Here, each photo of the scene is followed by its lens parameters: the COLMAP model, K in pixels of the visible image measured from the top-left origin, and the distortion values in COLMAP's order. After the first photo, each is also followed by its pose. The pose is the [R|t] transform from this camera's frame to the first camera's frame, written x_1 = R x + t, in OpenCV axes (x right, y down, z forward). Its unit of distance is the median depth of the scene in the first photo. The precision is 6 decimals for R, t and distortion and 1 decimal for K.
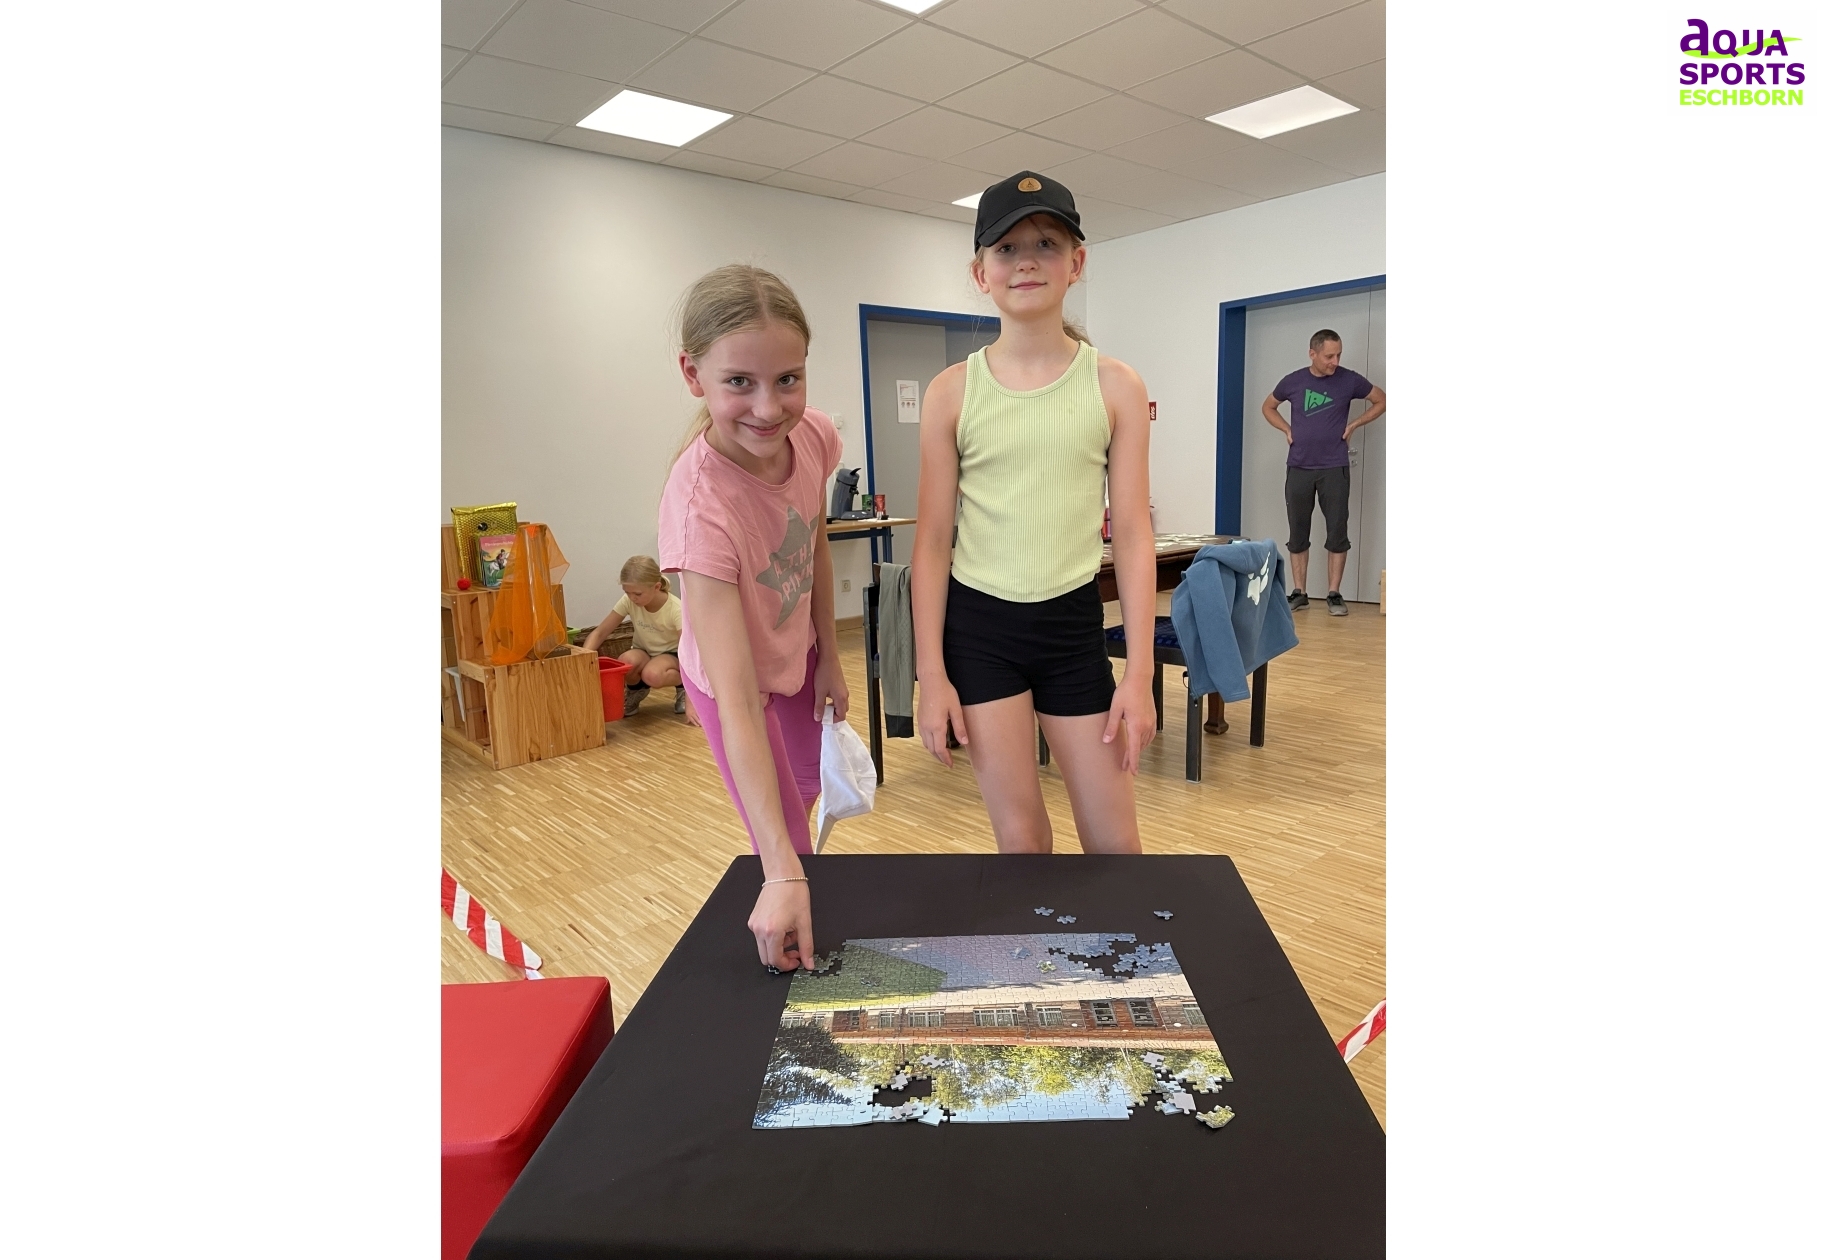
lens RADIAL K [[963.1, 0, 913.5], [0, 963.1, 630.0], [0, 0, 1]] dist [-0.001488, -0.000155]
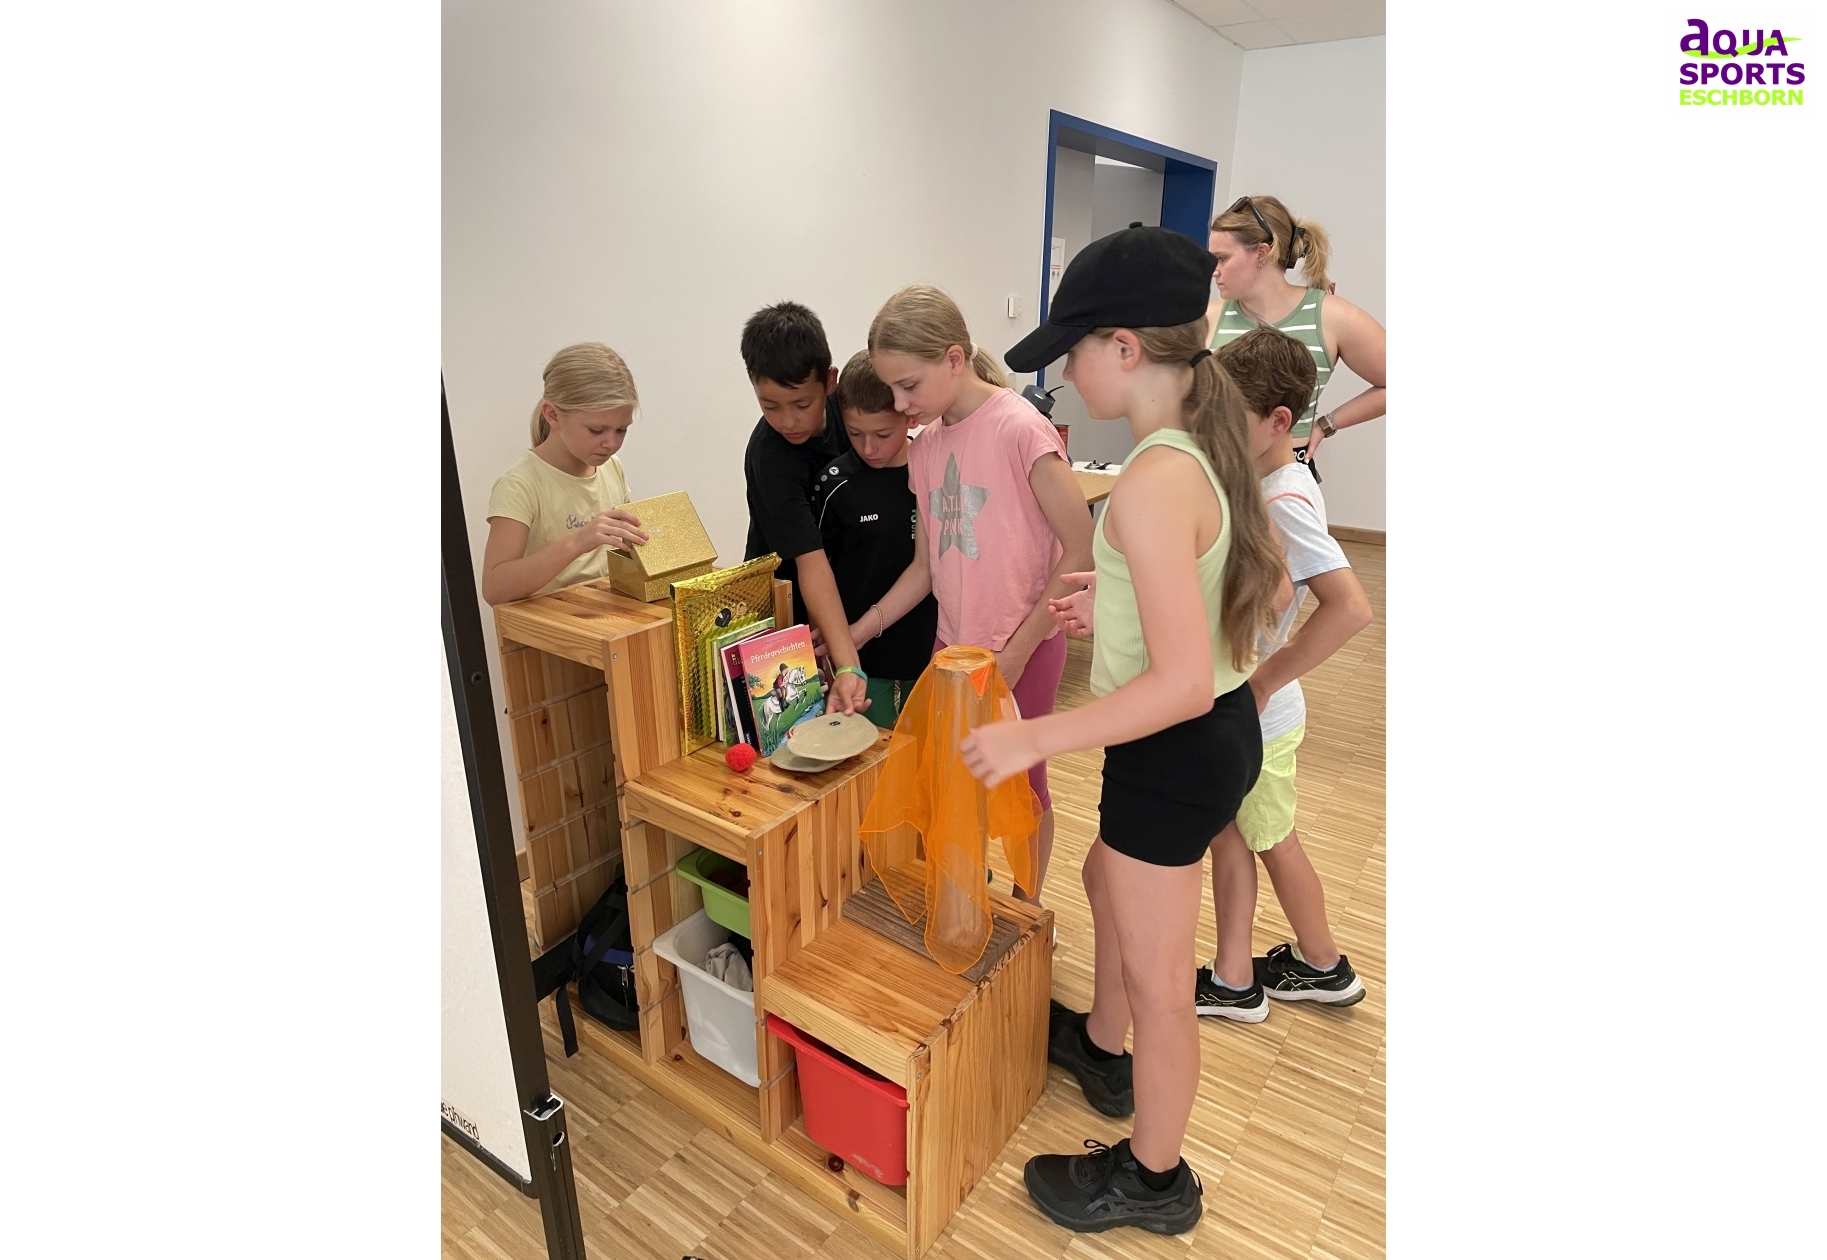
lens RADIAL K [[963.1, 0, 913.5], [0, 963.1, 630.0], [0, 0, 1]] dist [-0.001488, -0.000155]
pose [[0.973571, -0.024160, 0.227102, -0.469579], [-0.012901, 0.986983, 0.160304, -0.167180], [-0.228019, -0.158997, 0.960587, 0.589475]]
